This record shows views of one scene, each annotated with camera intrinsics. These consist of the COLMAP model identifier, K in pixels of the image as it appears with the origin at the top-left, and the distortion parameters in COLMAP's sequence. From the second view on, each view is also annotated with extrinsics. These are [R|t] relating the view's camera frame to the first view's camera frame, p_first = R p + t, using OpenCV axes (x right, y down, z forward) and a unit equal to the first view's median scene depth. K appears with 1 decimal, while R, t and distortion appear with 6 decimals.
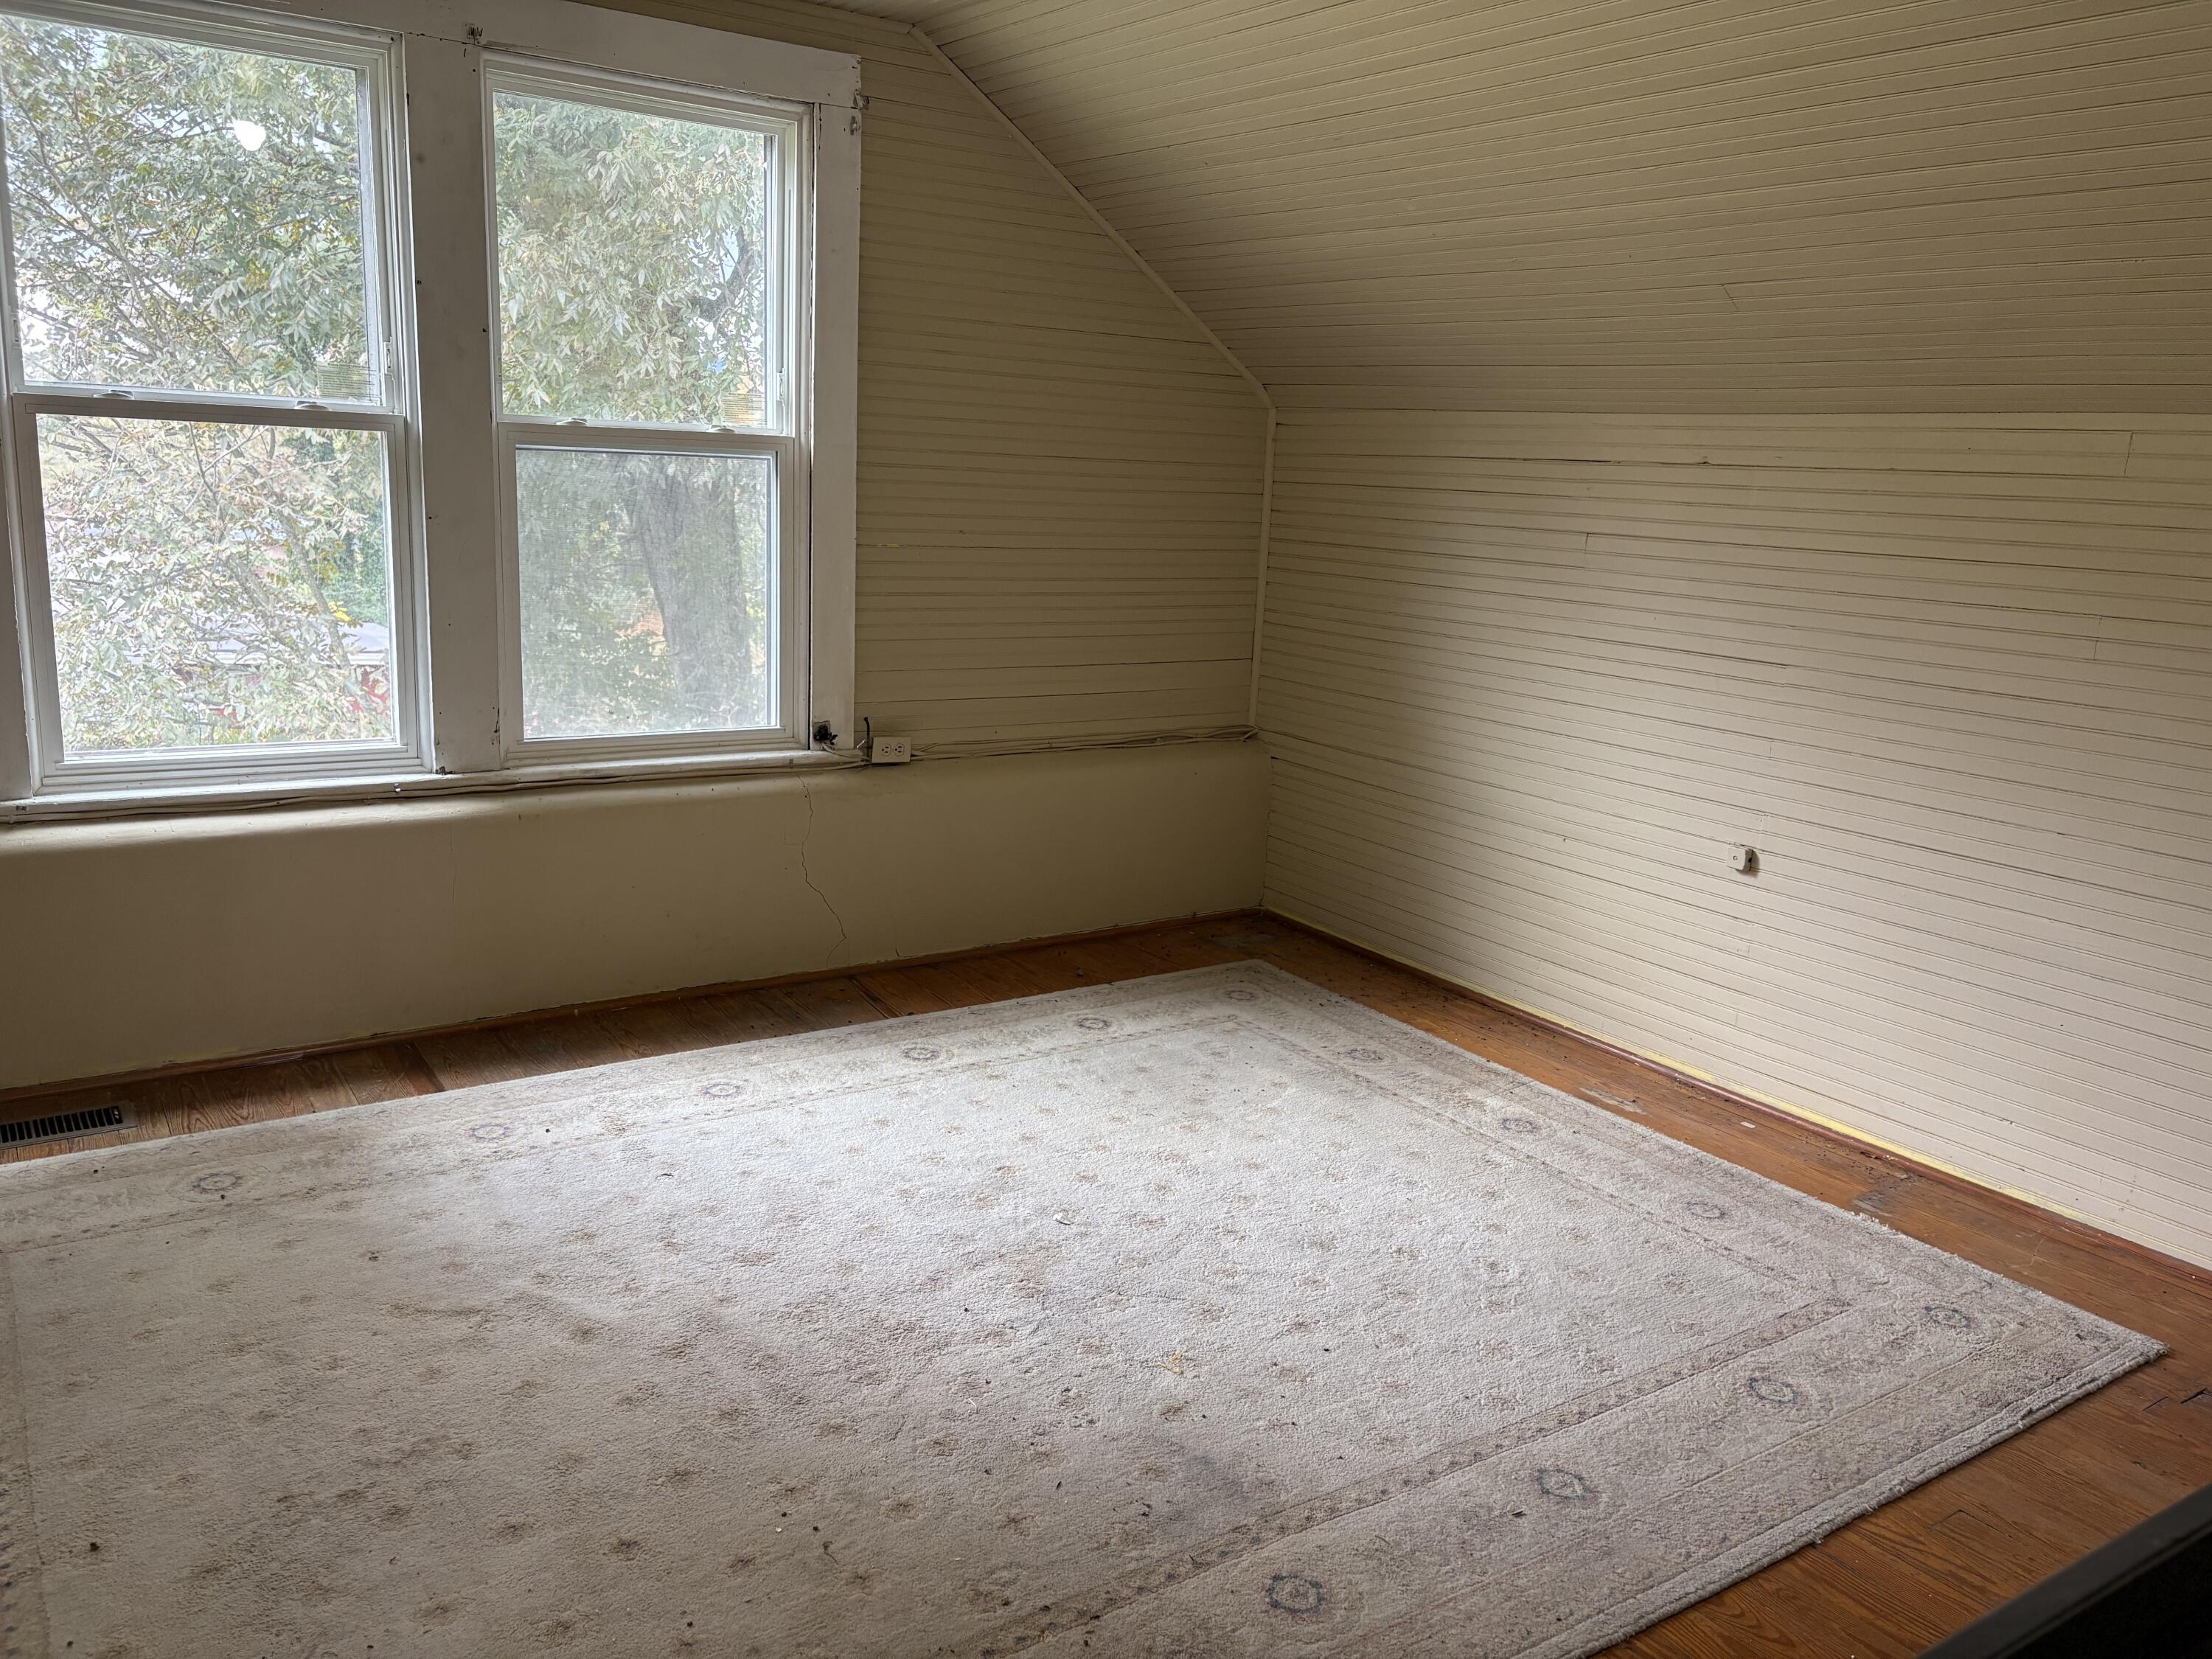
lens RADIAL K [[1687.4, 0, 1108.6], [0, 1687.4, 825.6], [0, 0, 1]] dist [0.047181, -0.038768]
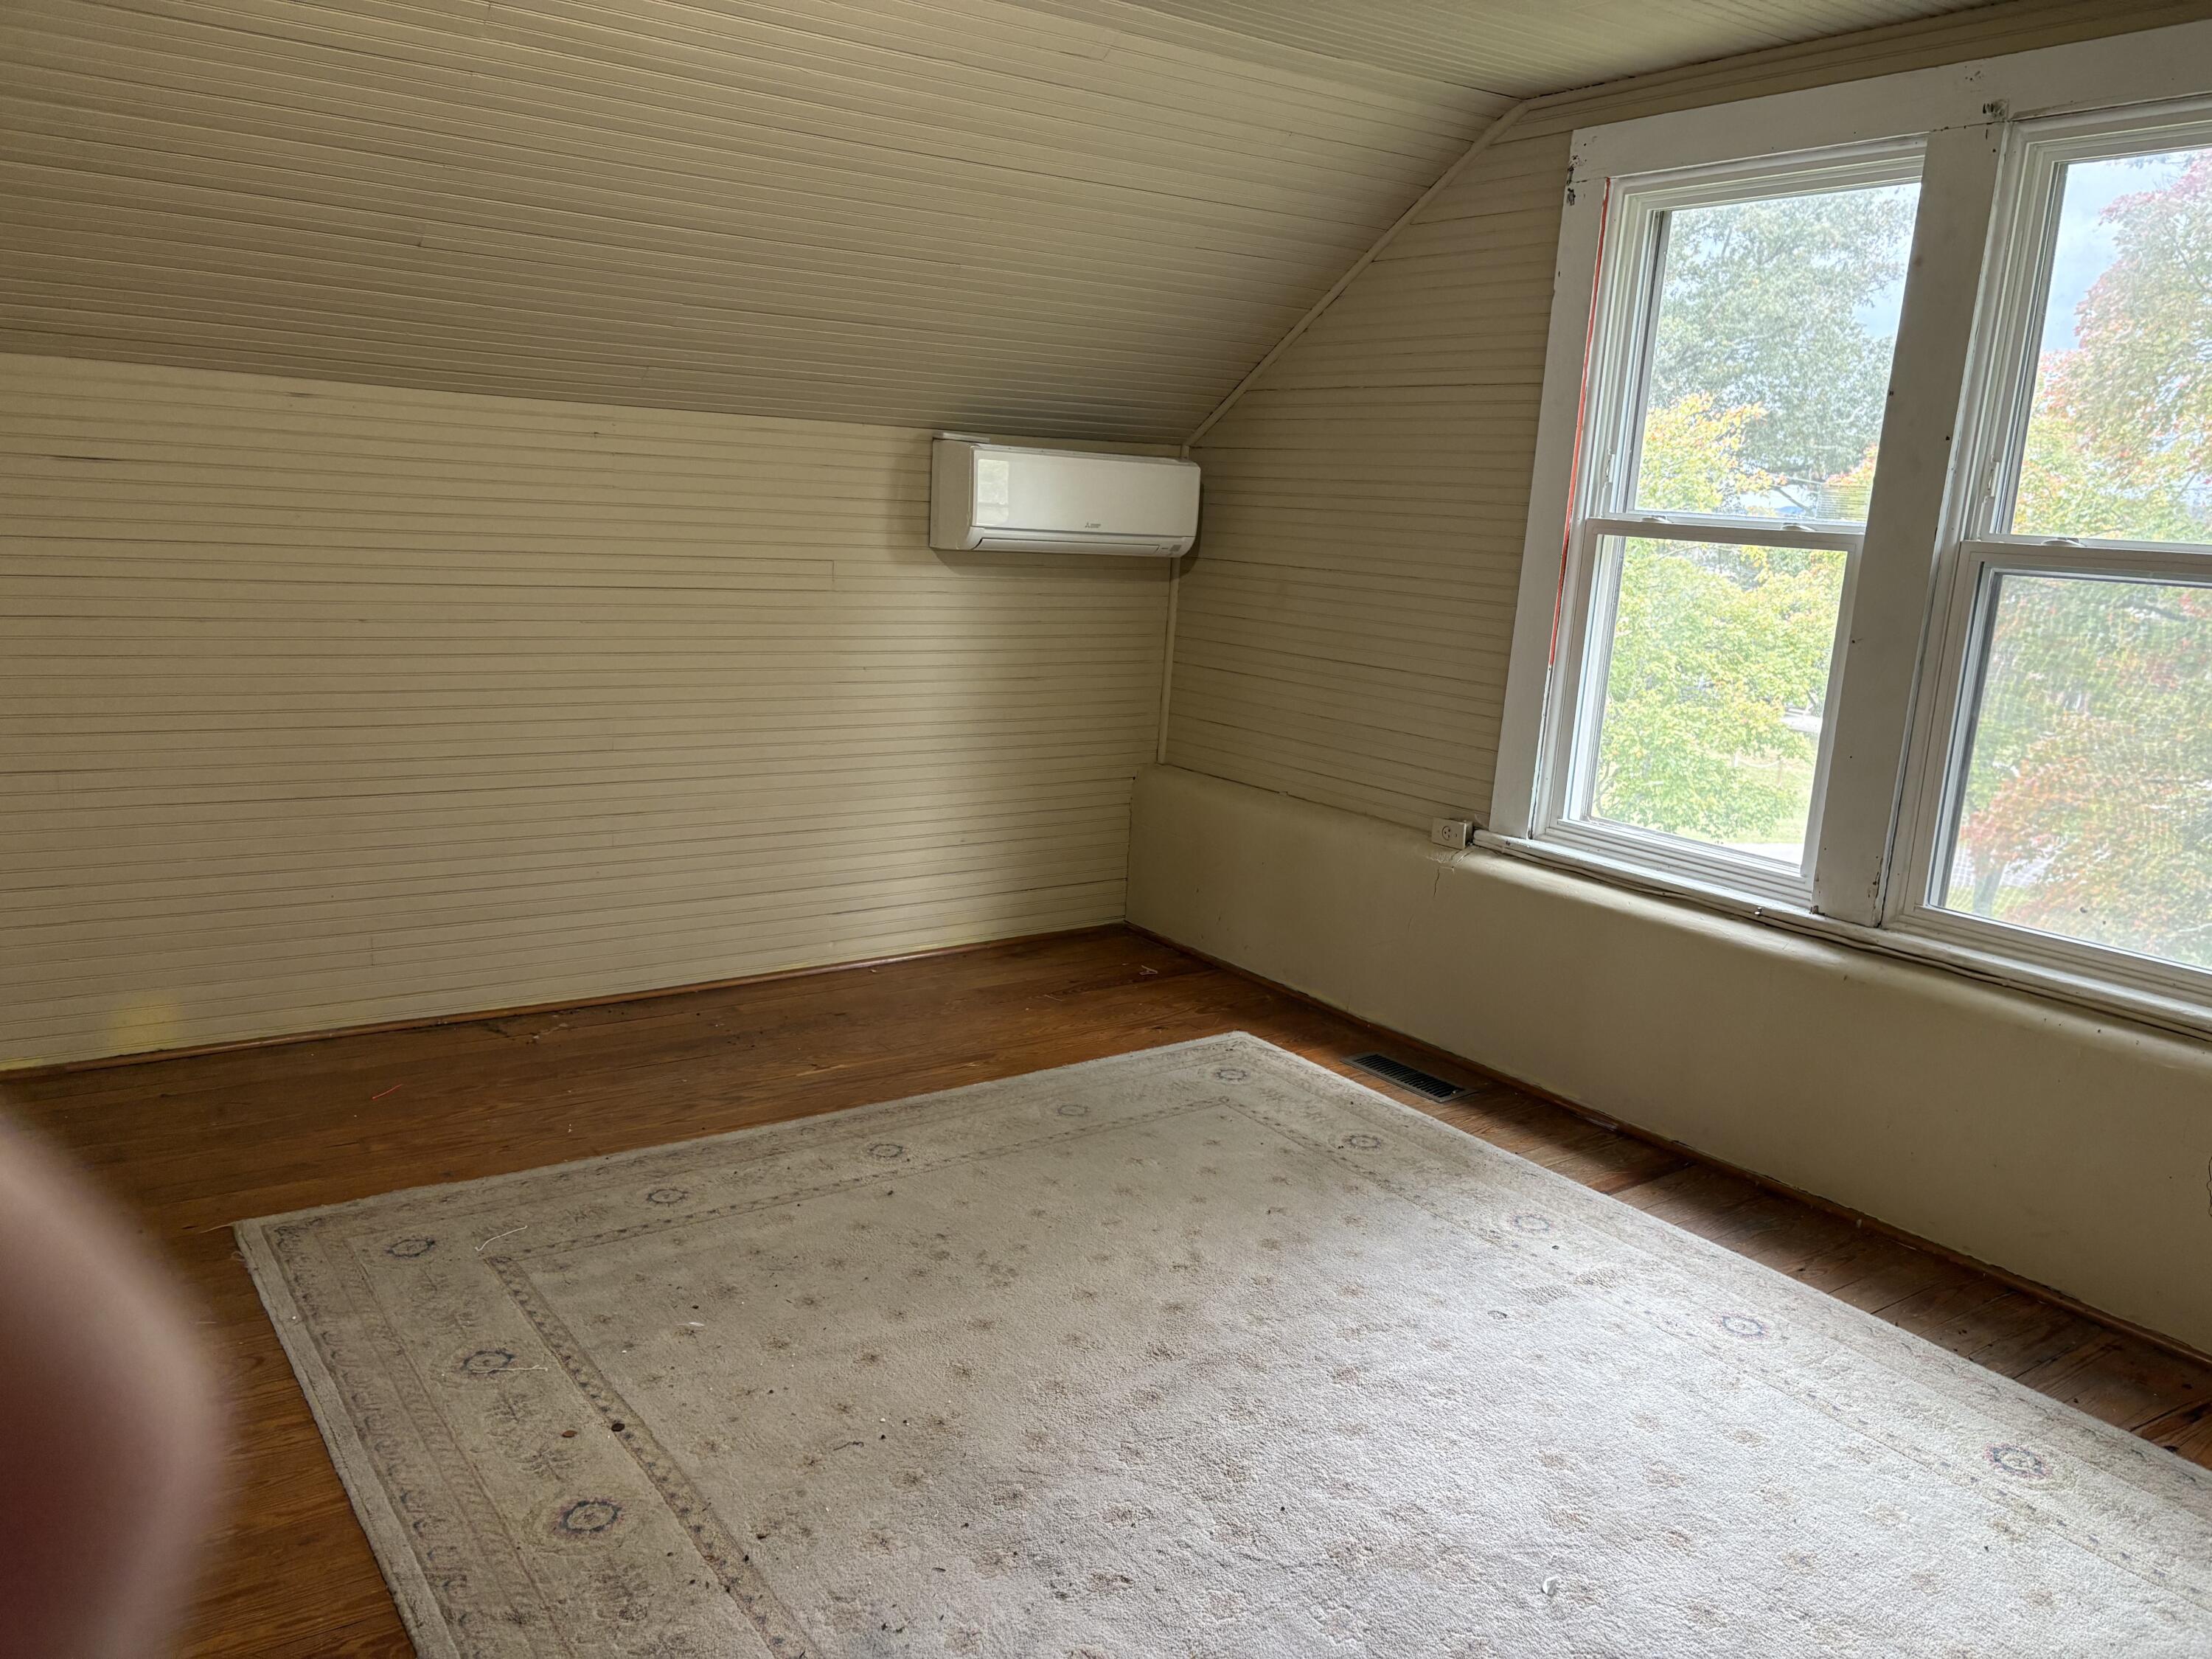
lens RADIAL K [[1687.4, 0, 1111.7], [0, 1687.4, 834.4], [0, 0, 1]] dist [0.047181, -0.038768]
pose [[0.024251, 0.152434, -0.988016, 0.541514], [-0.271739, 0.952101, 0.140223, -0.103021], [0.962065, 0.265082, 0.064511, 0.588633]]
